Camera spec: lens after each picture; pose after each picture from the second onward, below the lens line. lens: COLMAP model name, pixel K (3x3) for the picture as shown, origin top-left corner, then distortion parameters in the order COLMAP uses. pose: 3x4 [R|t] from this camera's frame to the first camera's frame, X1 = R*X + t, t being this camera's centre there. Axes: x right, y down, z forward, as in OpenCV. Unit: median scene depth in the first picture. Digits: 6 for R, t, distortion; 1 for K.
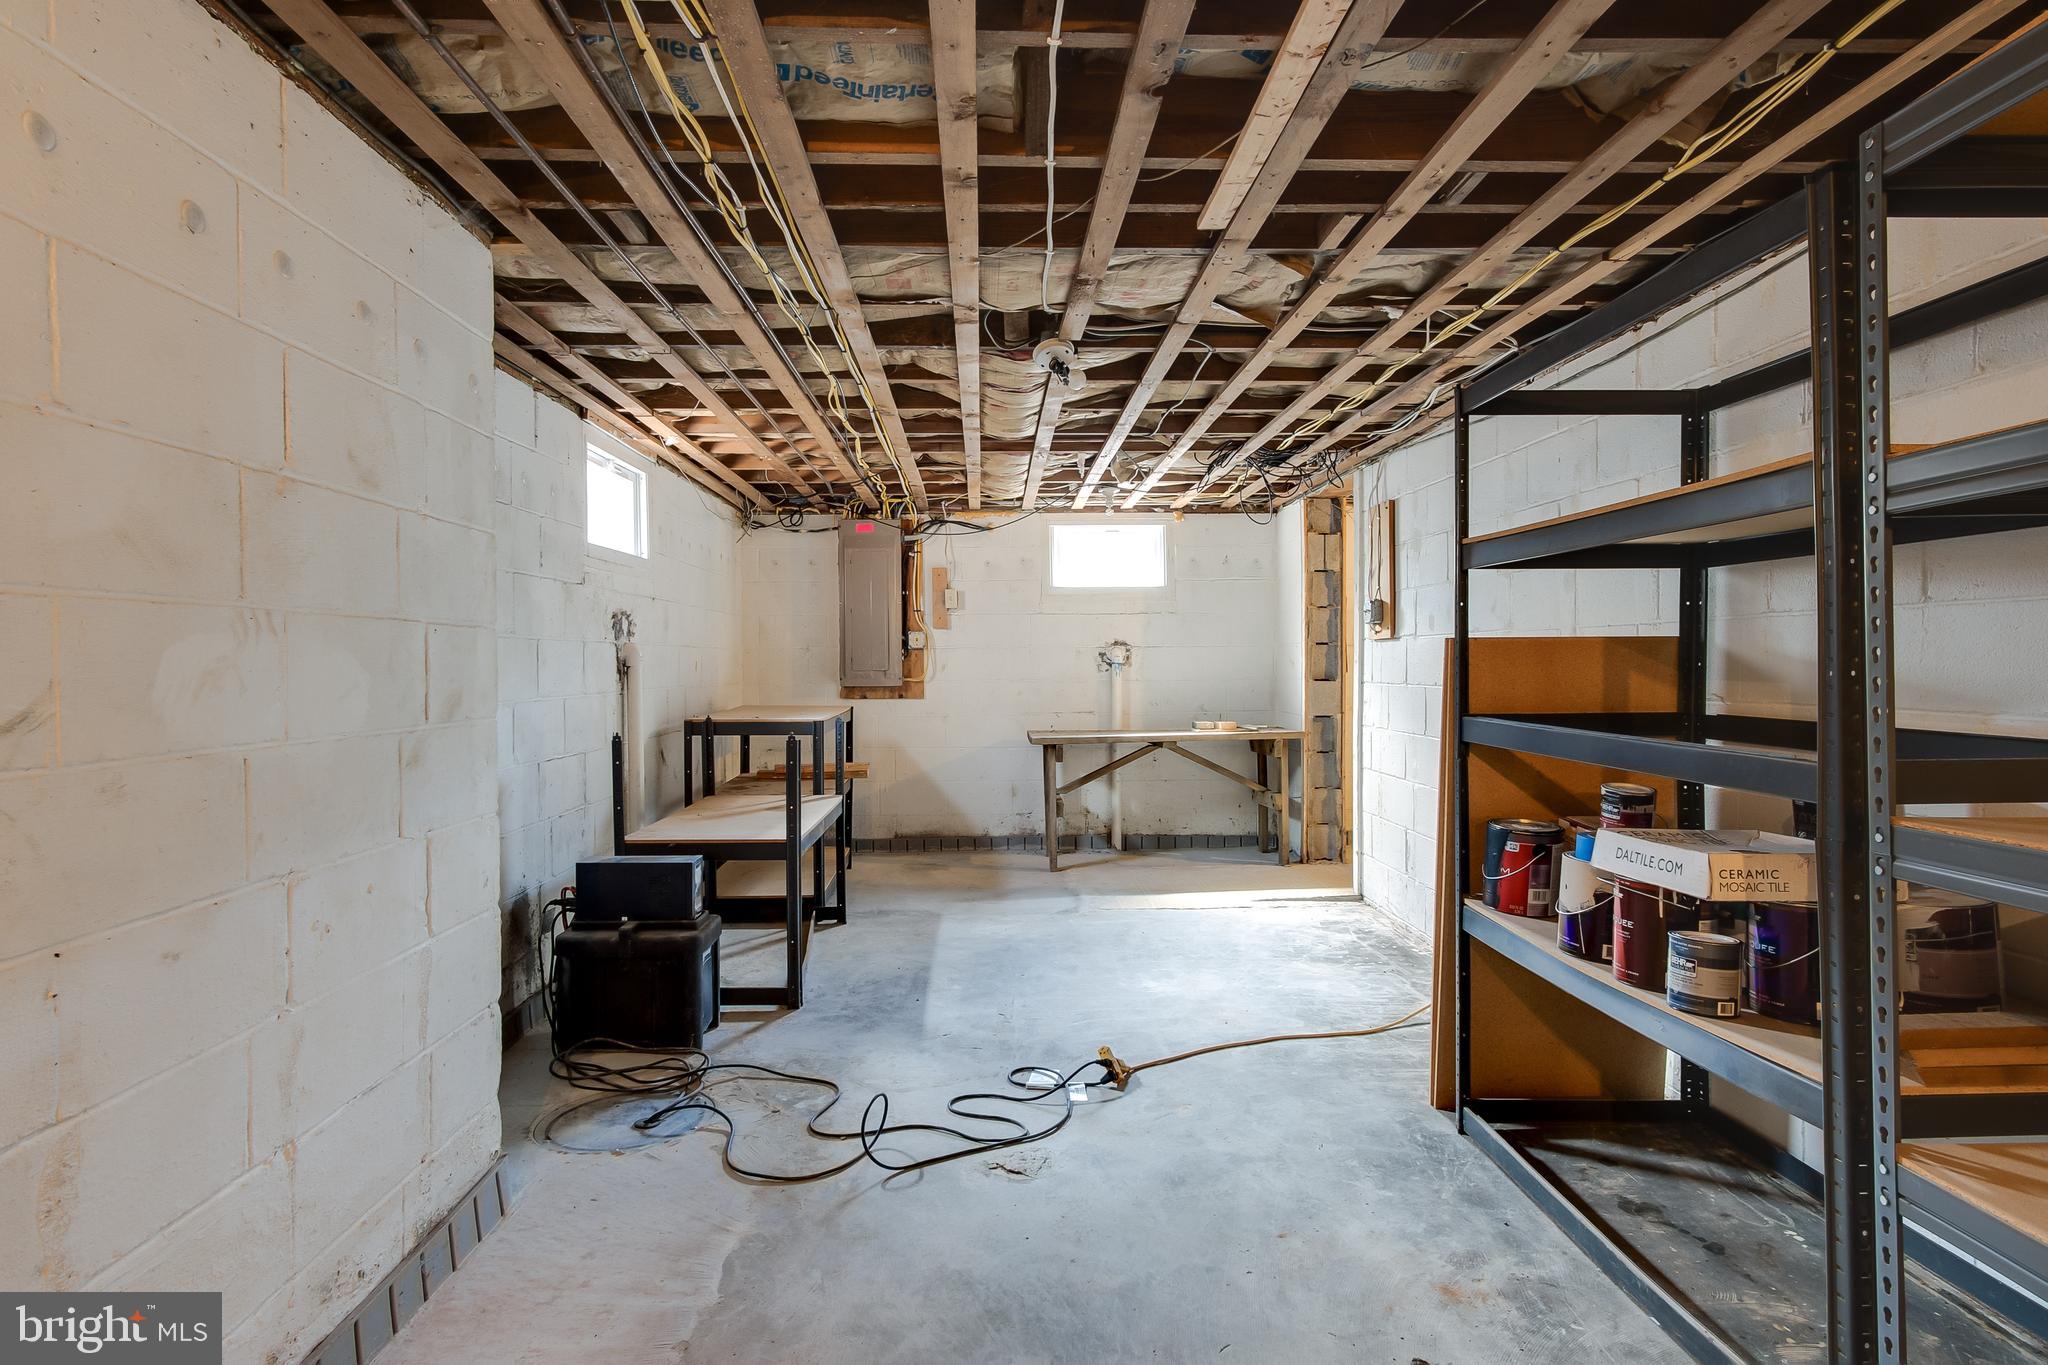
lens RADIAL K [[1086.6, 0, 1021.3], [0, 1086.6, 672.8], [0, 0, 1]] dist [0.006728, 0.001286]
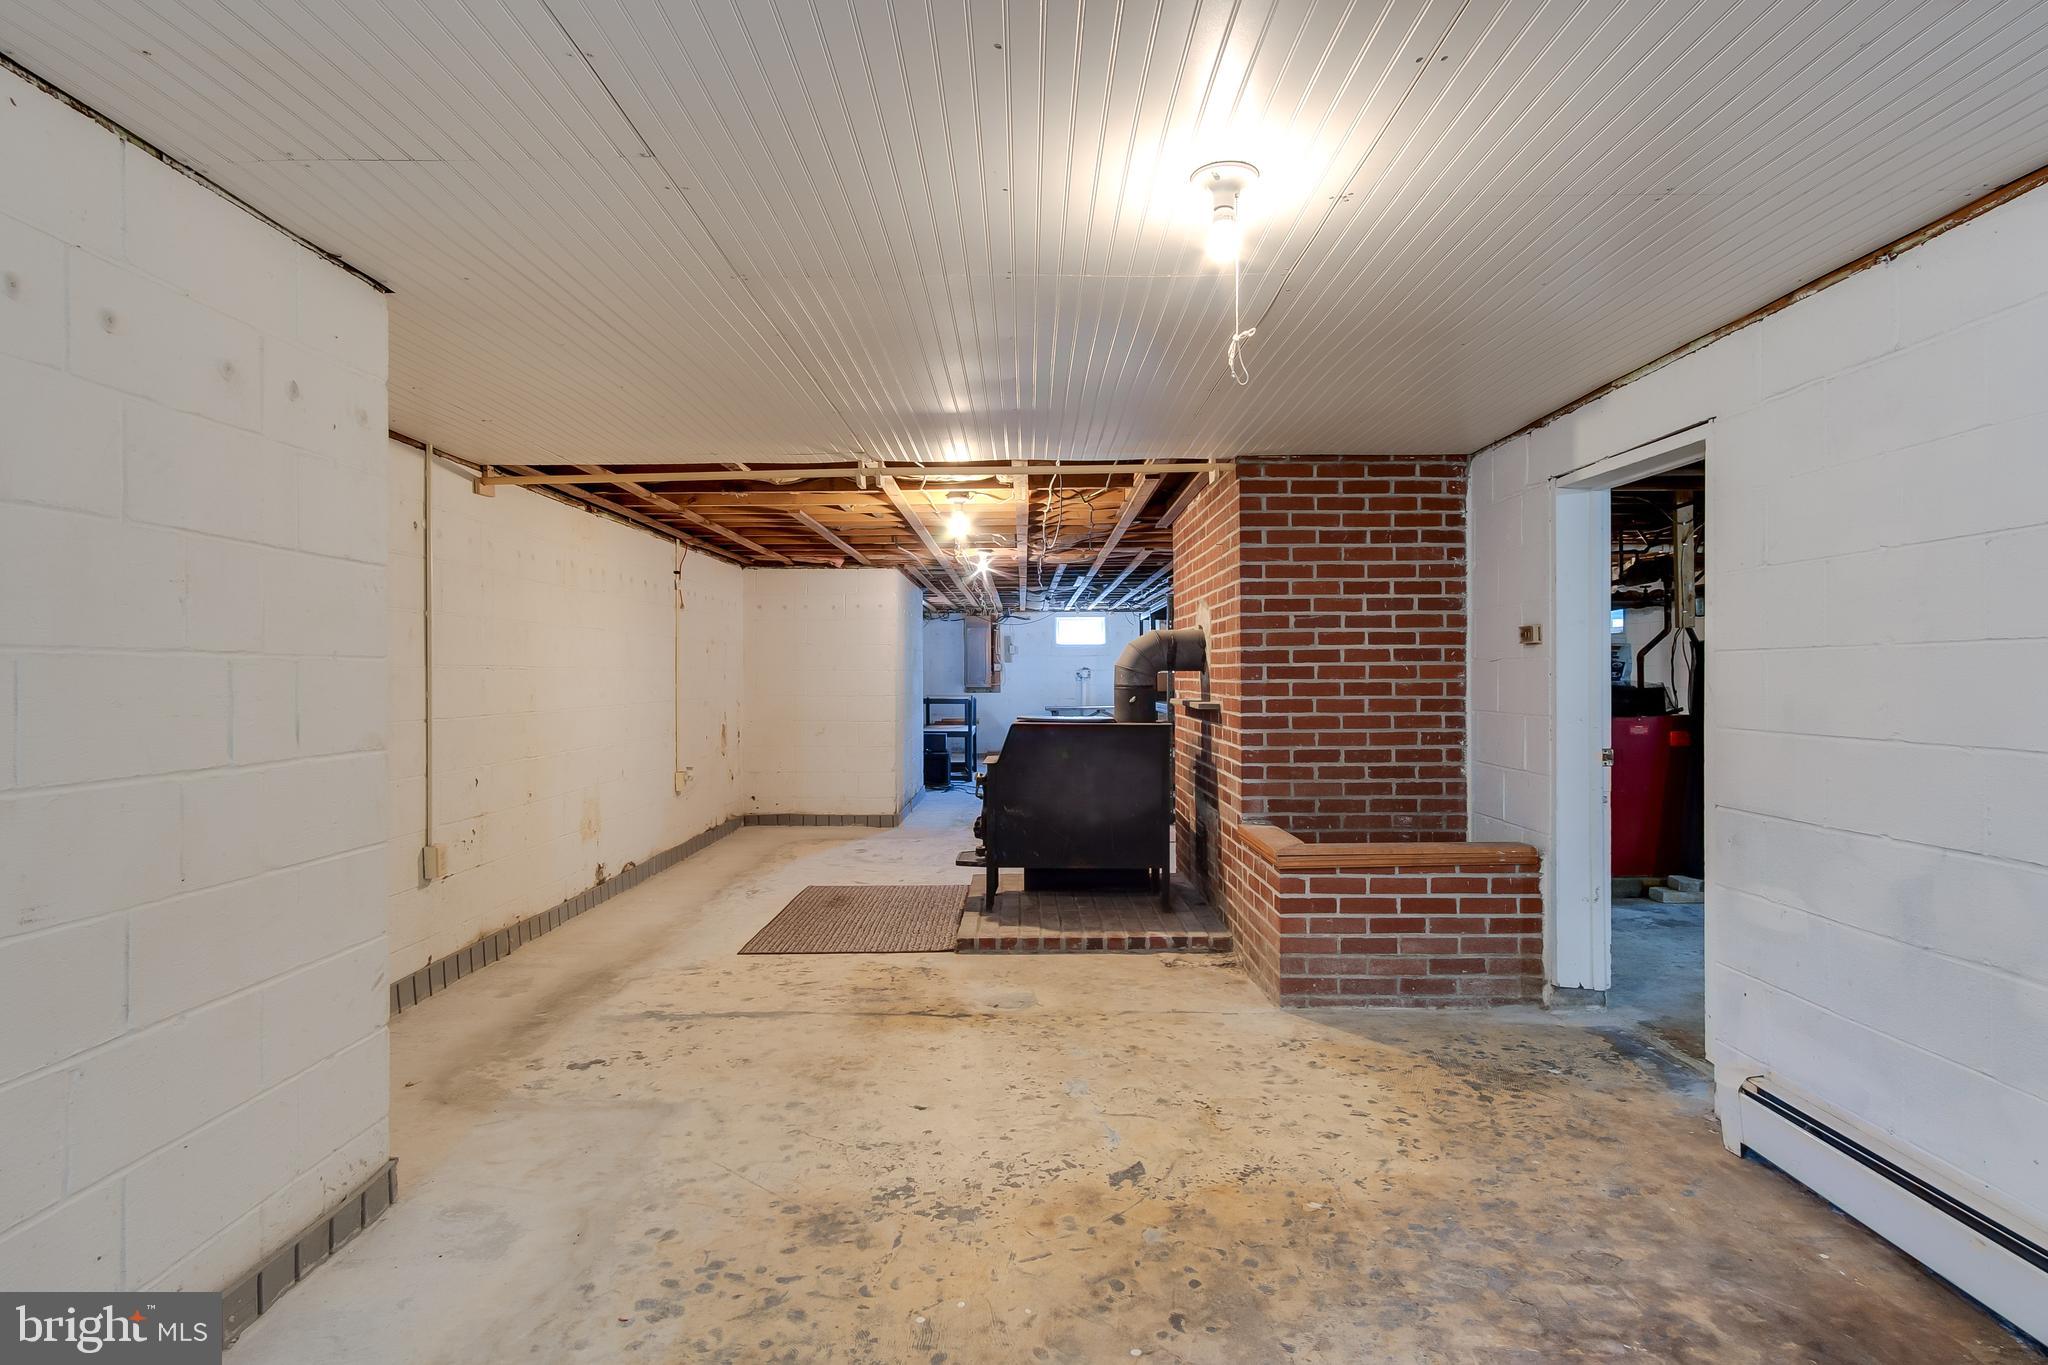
lens RADIAL K [[1086.6, 0, 1023.2], [0, 1086.6, 680.2], [0, 0, 1]] dist [0.006728, 0.001286]
pose [[0.999300, 0.000137, -0.037414, 0.044428], [-0.000184, 0.999999, -0.001232, -0.000307], [0.037413, 0.001238, 0.999299, -1.304102]]
